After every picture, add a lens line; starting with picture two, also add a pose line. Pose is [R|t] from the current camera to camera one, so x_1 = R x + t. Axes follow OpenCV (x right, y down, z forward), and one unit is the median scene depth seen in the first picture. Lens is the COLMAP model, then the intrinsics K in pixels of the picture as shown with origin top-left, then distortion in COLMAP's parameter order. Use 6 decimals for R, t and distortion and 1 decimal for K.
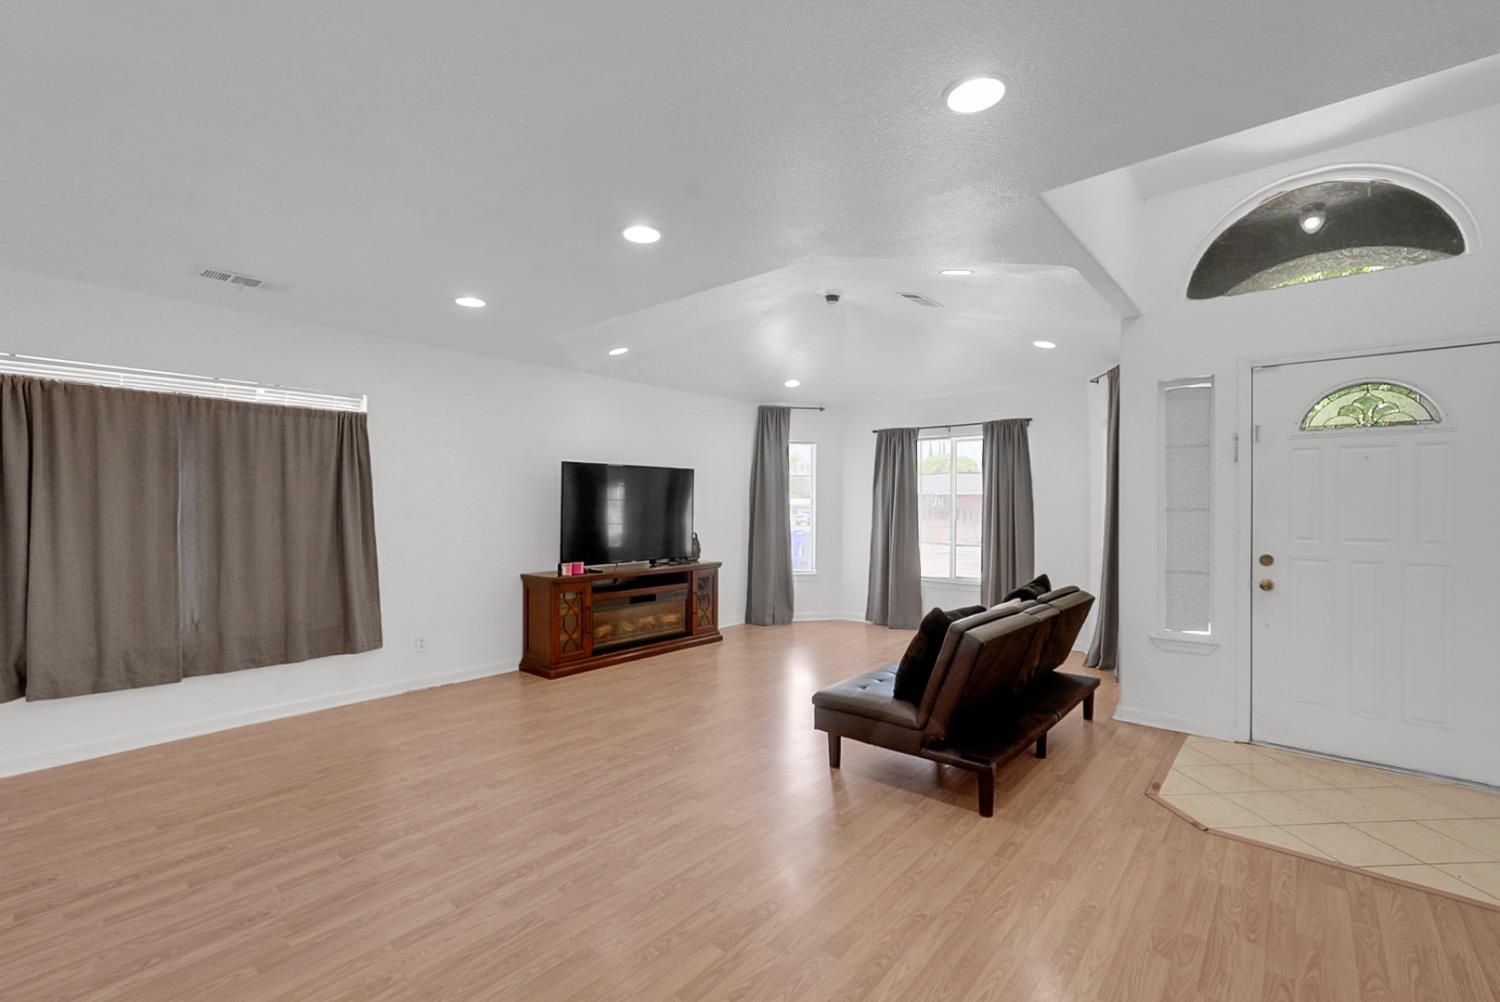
lens RADIAL K [[657.8, 0, 746.6], [0, 657.8, 502.0], [0, 0, 1]] dist [-0.016506, 0.013964]
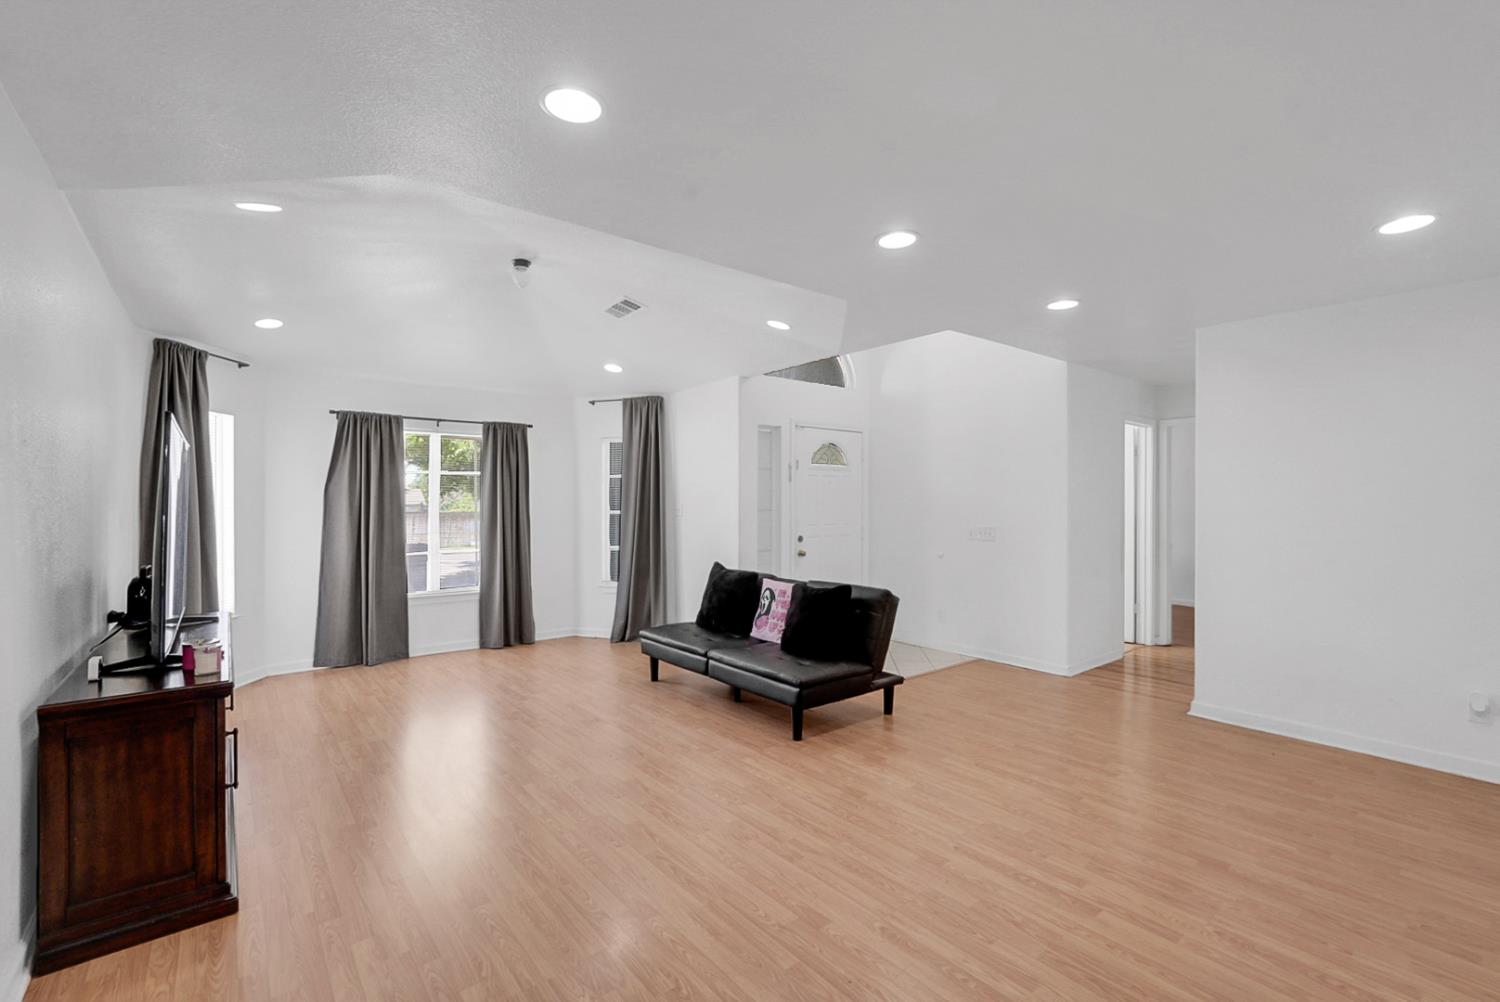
lens RADIAL K [[657.8, 0, 746.6], [0, 657.8, 502.0], [0, 0, 1]] dist [-0.016506, 0.013964]
pose [[0.189998, 0.002599, 0.981781, -0.631718], [0.000525, 0.999996, -0.002749, -0.002380], [-0.981784, 0.001038, 0.189996, 0.552761]]
